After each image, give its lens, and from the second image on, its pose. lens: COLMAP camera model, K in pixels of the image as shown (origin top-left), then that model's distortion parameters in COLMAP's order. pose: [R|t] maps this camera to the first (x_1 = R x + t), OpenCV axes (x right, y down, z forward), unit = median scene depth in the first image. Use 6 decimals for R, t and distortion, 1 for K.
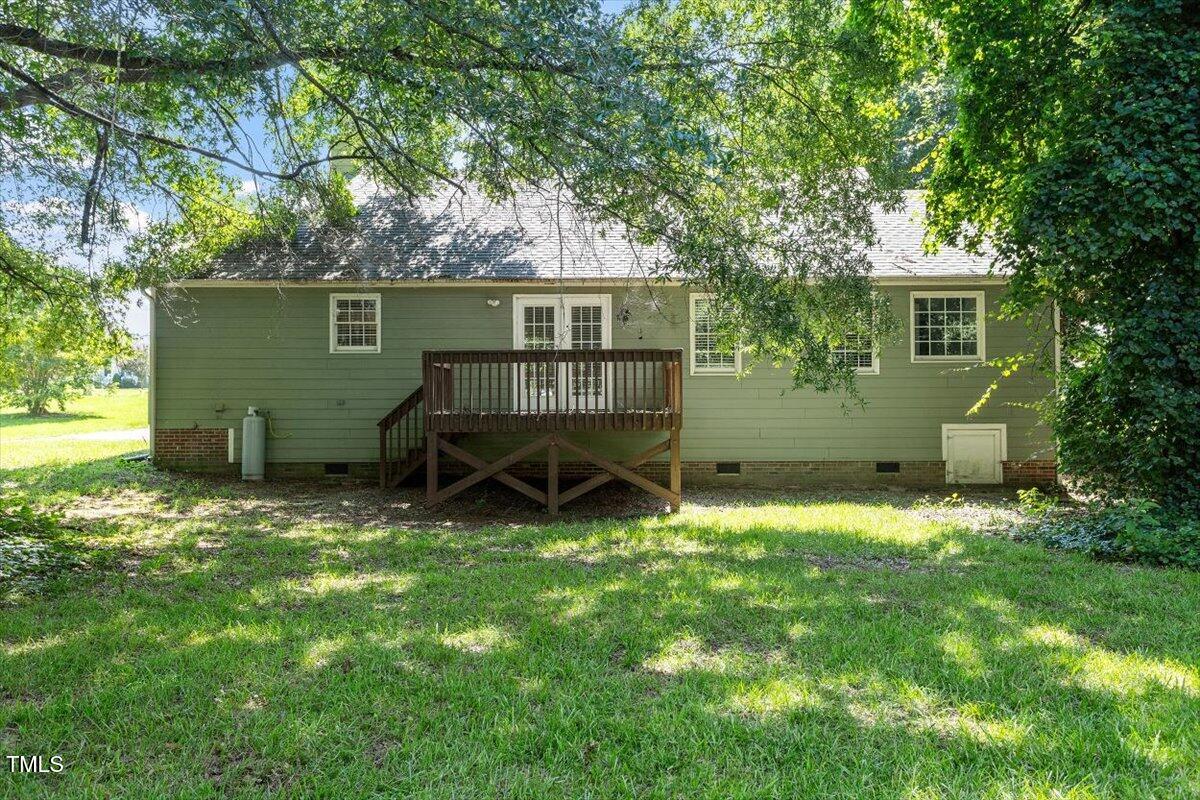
lens RADIAL K [[573.0, 0, 600.5], [0, 573.0, 403.2], [0, 0, 1]] dist [0.003151, 0.000415]
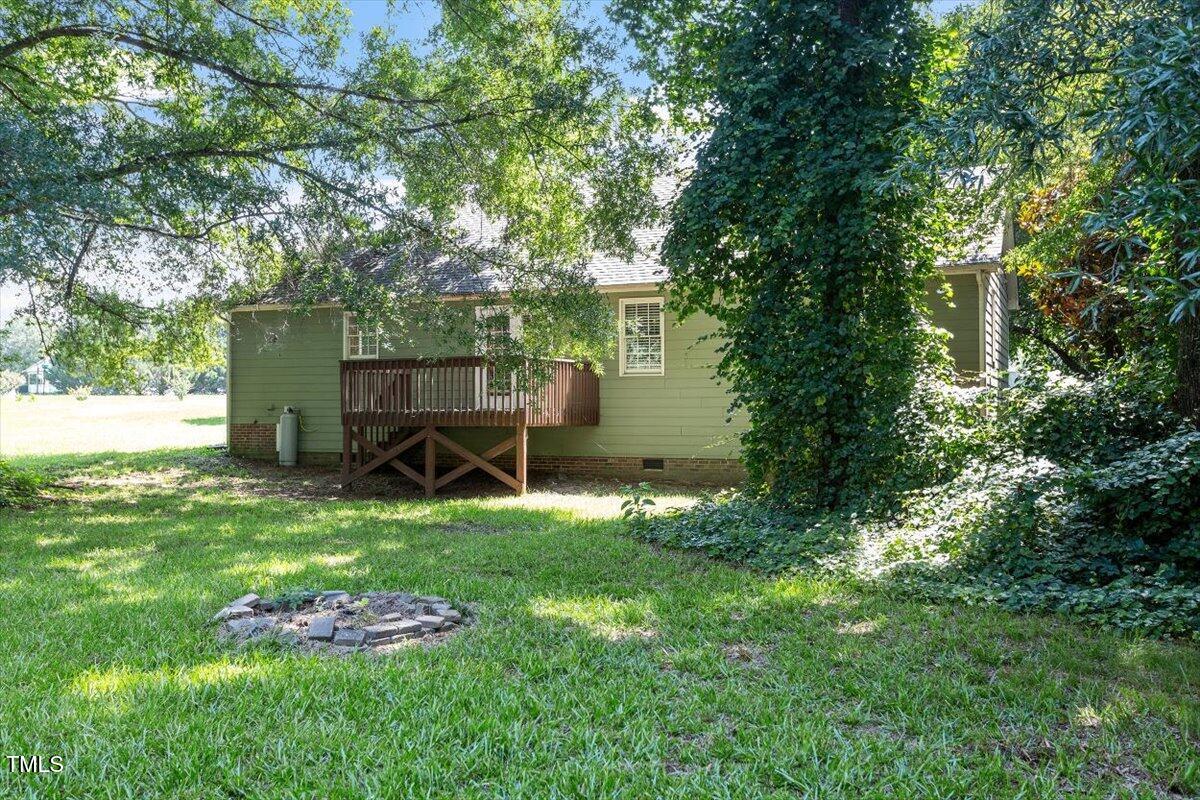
lens RADIAL K [[573.0, 0, 598.5], [0, 573.0, 398.0], [0, 0, 1]] dist [0.003151, 0.000415]
pose [[0.970653, -0.004996, -0.240432, 0.362232], [0.001563, 0.999894, -0.014467, 0.006879], [0.240479, 0.013666, 0.970558, -0.045133]]
